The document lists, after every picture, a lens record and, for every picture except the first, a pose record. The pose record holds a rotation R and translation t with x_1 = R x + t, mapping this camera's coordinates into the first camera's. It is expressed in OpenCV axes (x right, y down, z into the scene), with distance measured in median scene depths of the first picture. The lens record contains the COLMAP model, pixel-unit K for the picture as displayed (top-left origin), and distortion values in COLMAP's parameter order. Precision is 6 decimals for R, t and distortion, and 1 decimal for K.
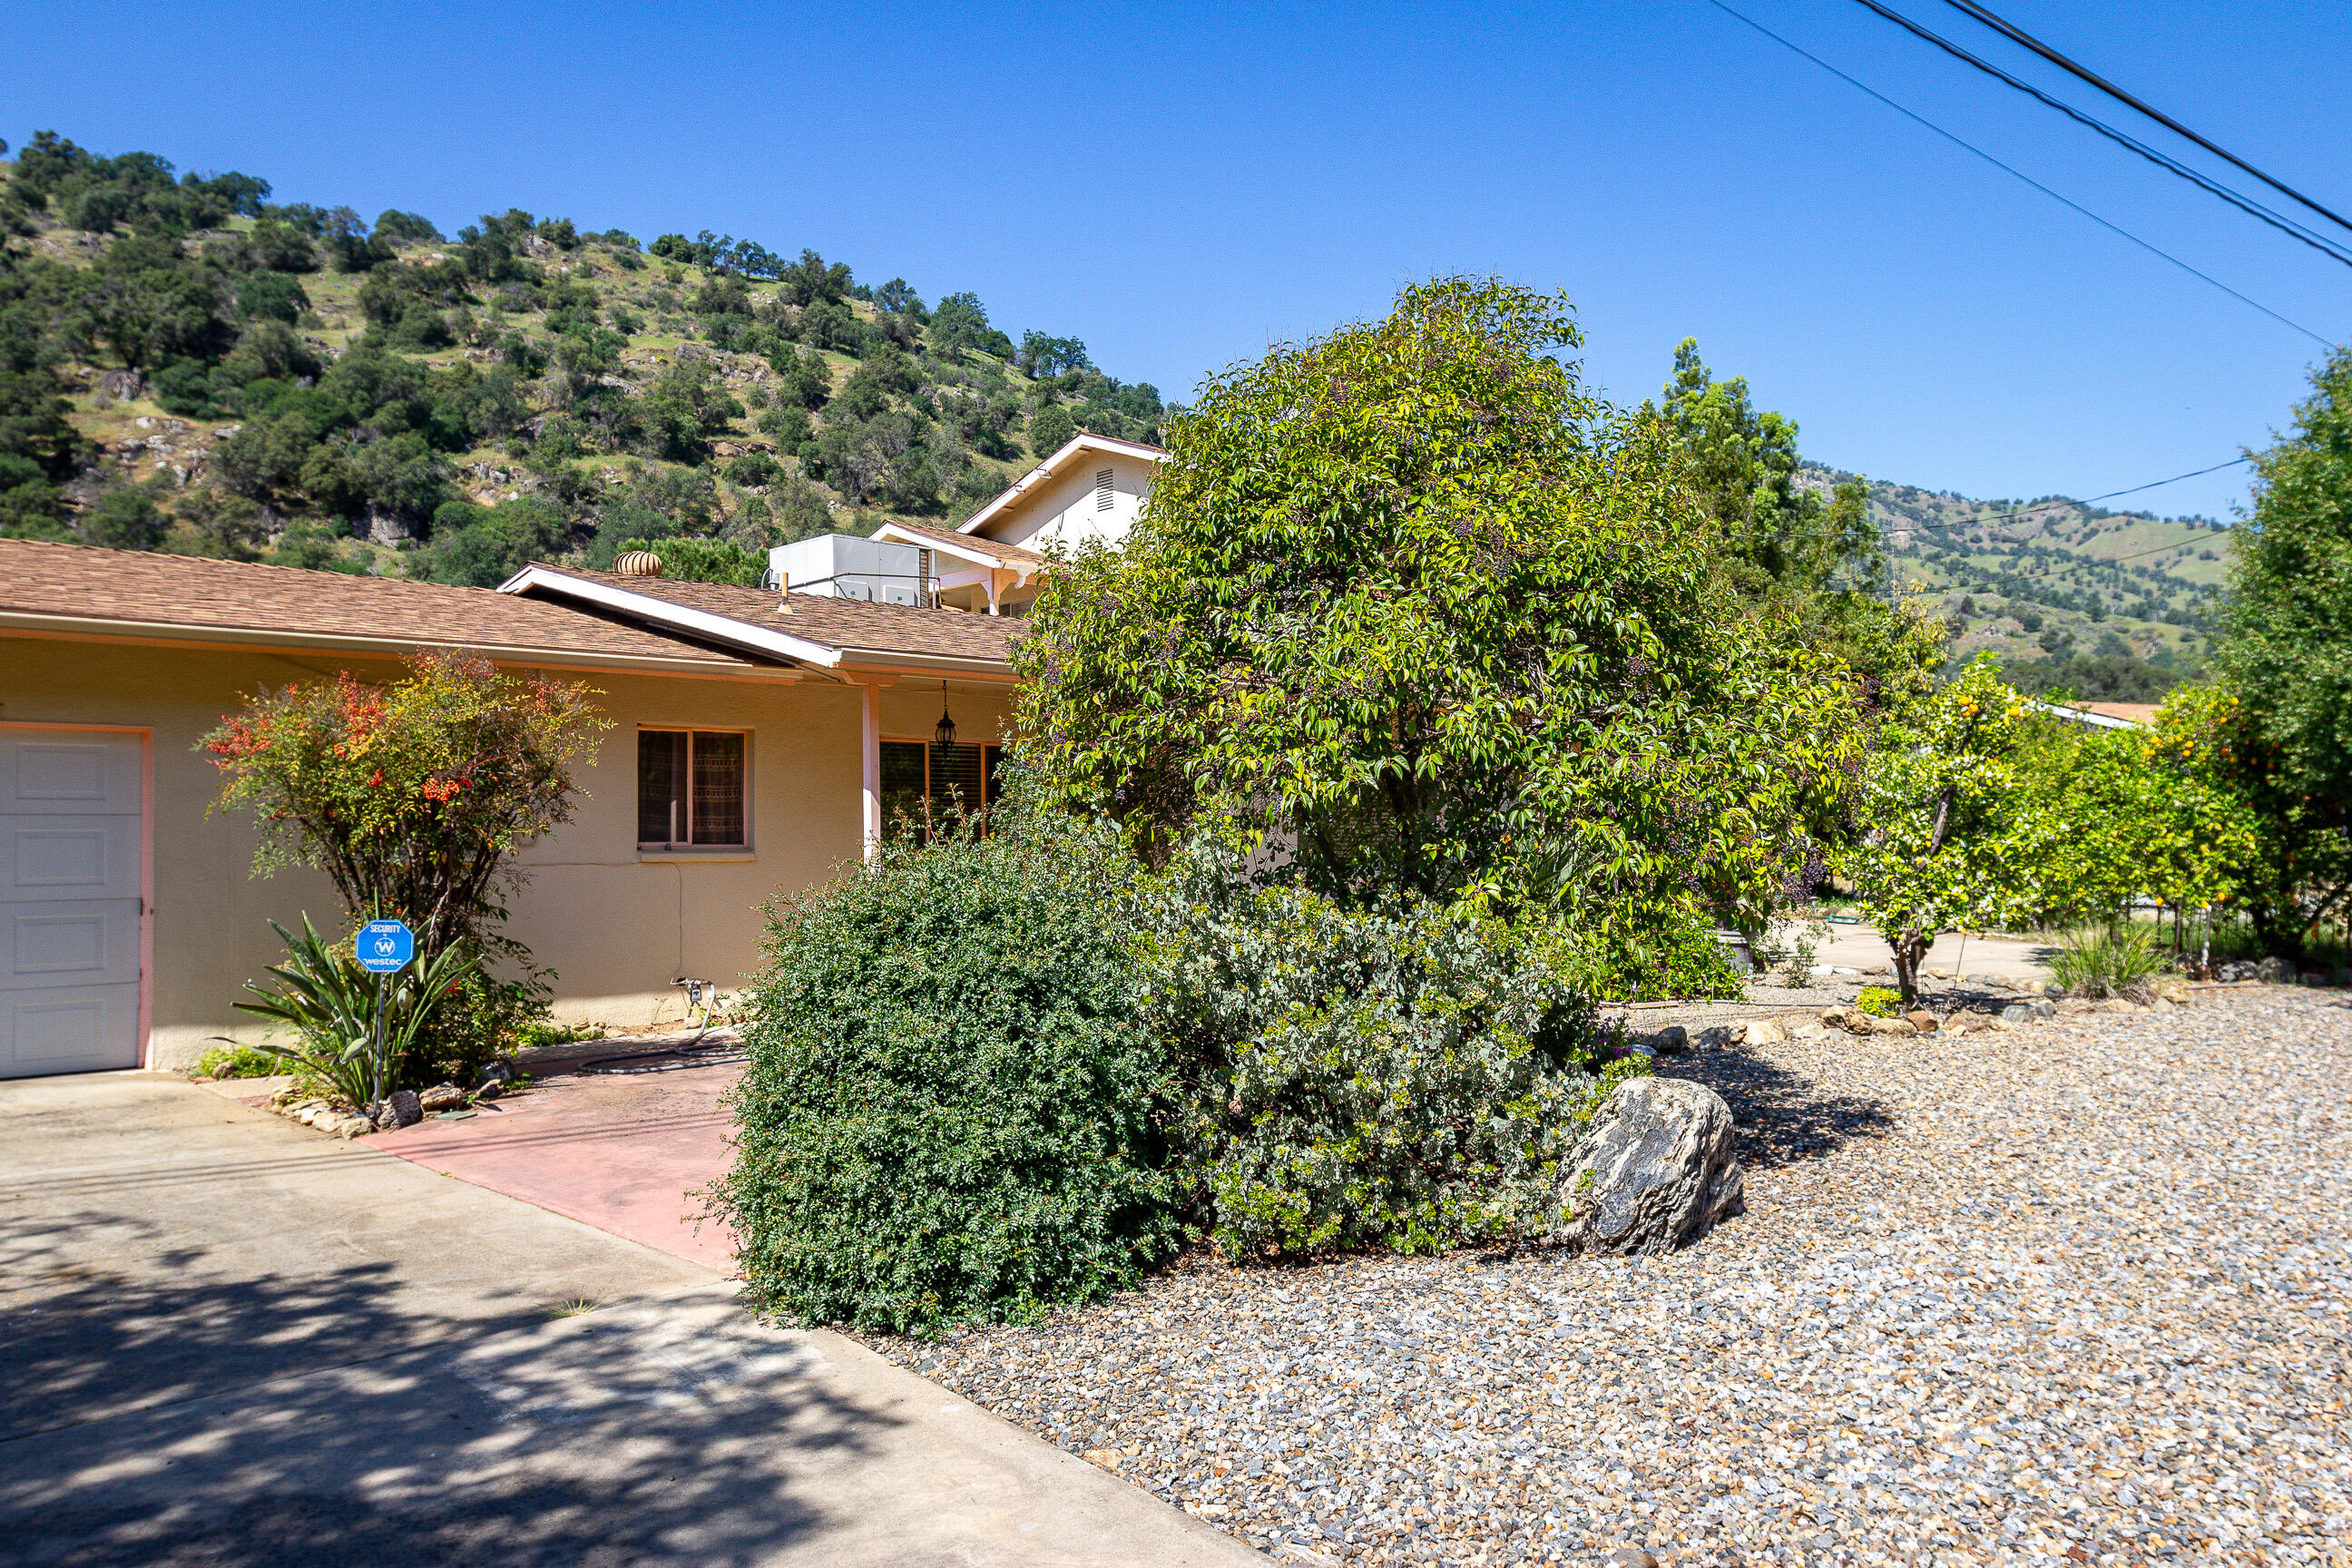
lens RADIAL K [[1708.2, 0, 1176.0], [0, 1708.2, 784.0], [0, 0, 1]] dist [0.002232, 0.001759]
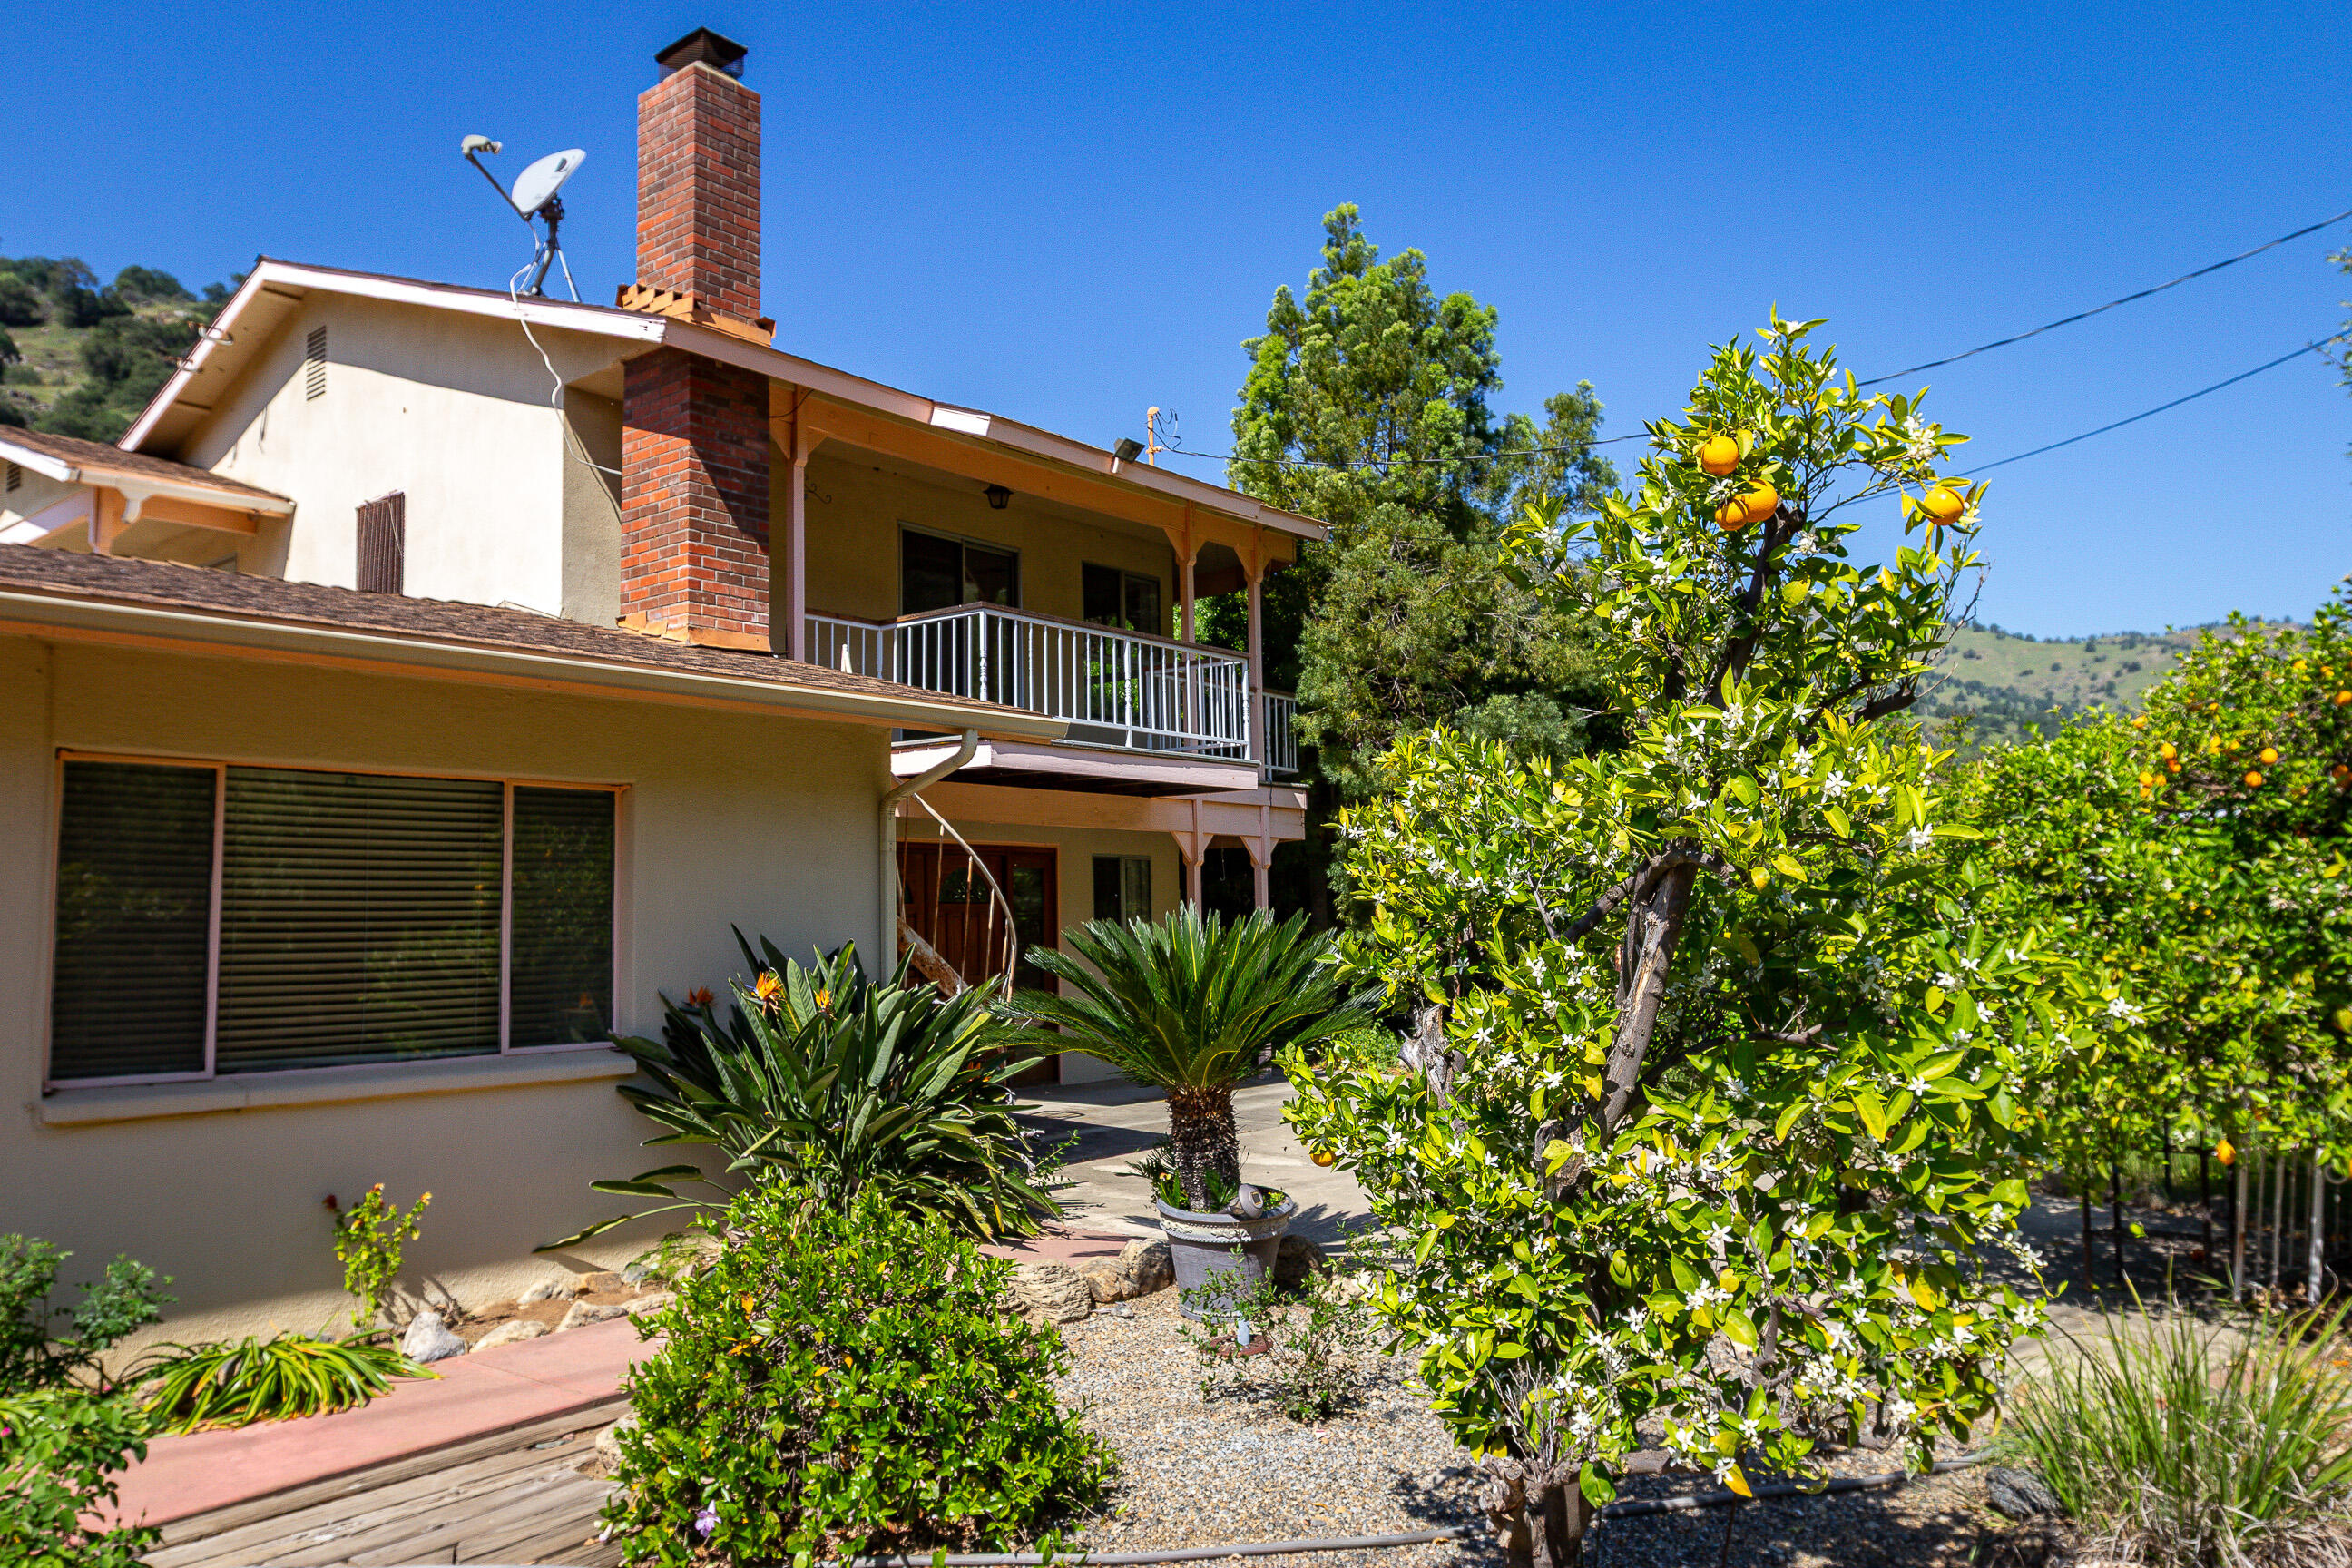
lens RADIAL K [[1708.2, 0, 1176.0], [0, 1708.2, 784.0], [0, 0, 1]] dist [0.002232, 0.001759]
pose [[0.994570, 0.000905, 0.104063, 0.289556], [0.004628, 0.998588, -0.052912, 0.003987], [-0.103964, 0.053107, 0.993162, 0.620940]]
